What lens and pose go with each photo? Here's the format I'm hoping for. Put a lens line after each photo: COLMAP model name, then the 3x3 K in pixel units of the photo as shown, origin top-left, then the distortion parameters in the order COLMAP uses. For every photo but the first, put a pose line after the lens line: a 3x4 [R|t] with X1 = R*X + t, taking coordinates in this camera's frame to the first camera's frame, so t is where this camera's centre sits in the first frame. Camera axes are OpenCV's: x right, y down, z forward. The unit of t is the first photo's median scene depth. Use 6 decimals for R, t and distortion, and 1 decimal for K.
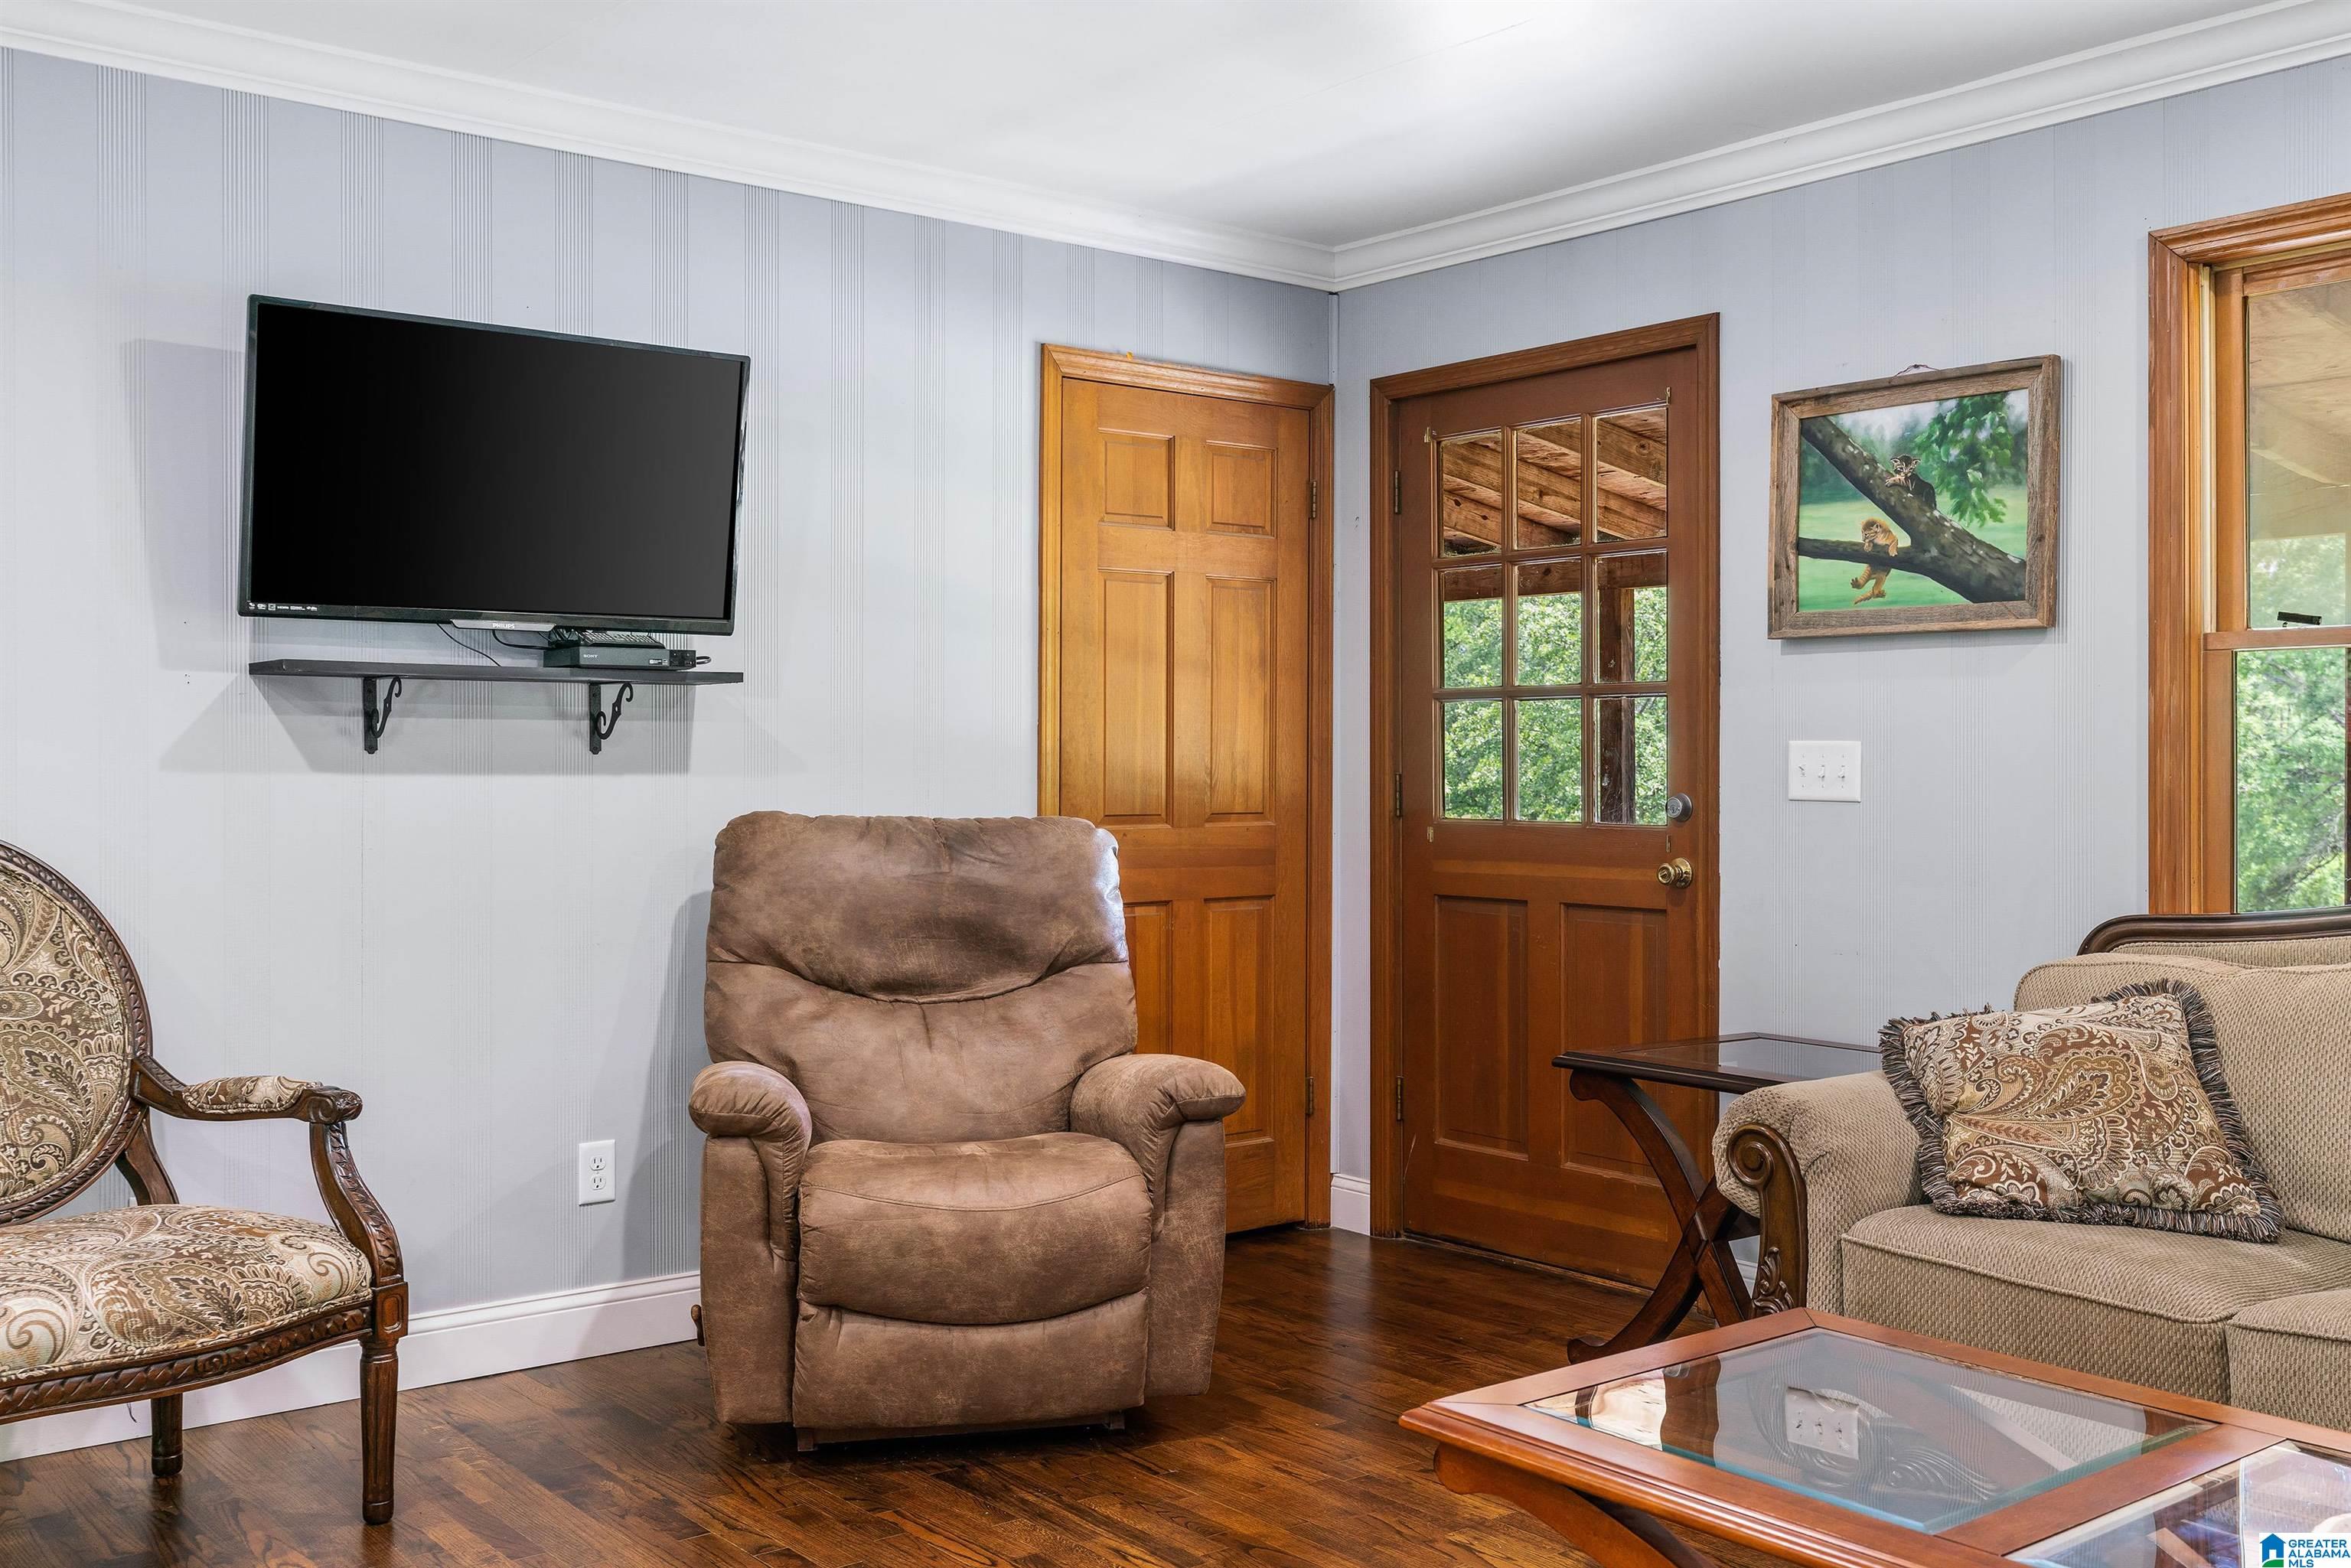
lens RADIAL K [[2196.6, 0, 1175.6], [0, 2196.6, 778.3], [0, 0, 1]] dist [0.010826, 0.000000]
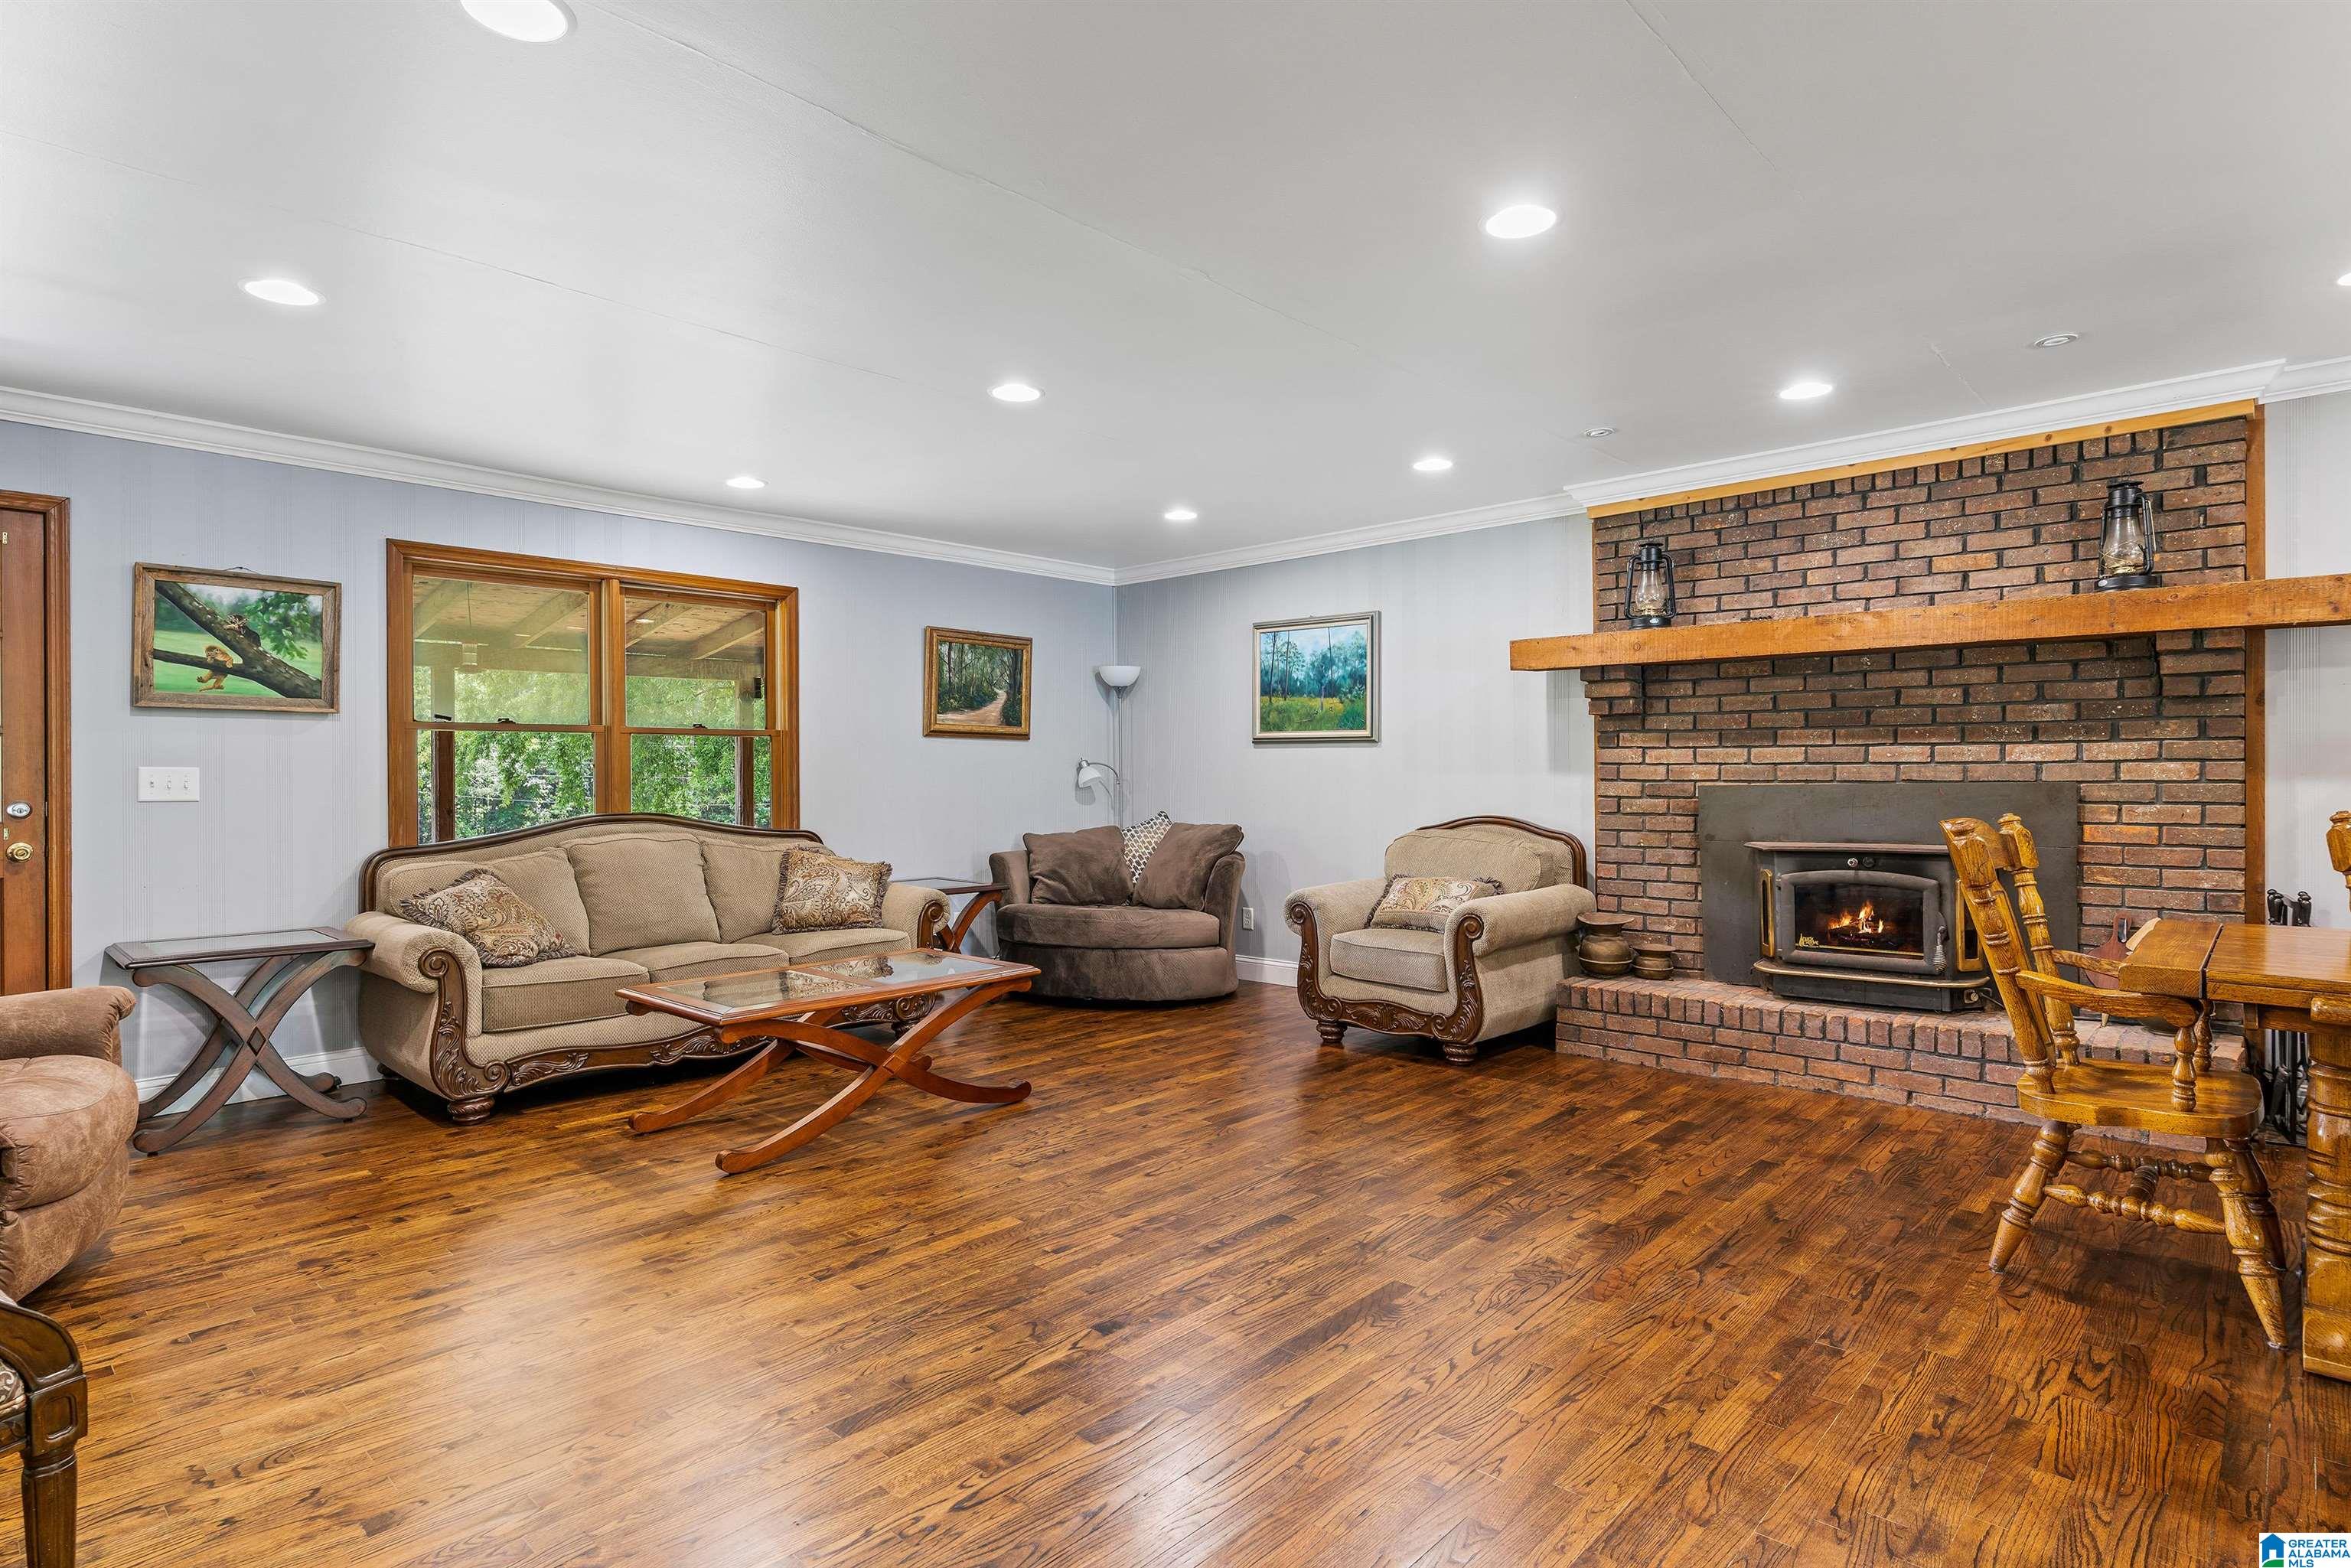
lens RADIAL K [[1232.6, 0, 1175.4], [0, 1232.6, 776.5], [0, 0, 1]] dist [0.000199, -0.000032]
pose [[-0.153040, -0.003823, 0.988213, -0.832556], [0.010601, 0.999929, 0.005510, -0.006942], [-0.988163, 0.011319, -0.152988, 0.379853]]
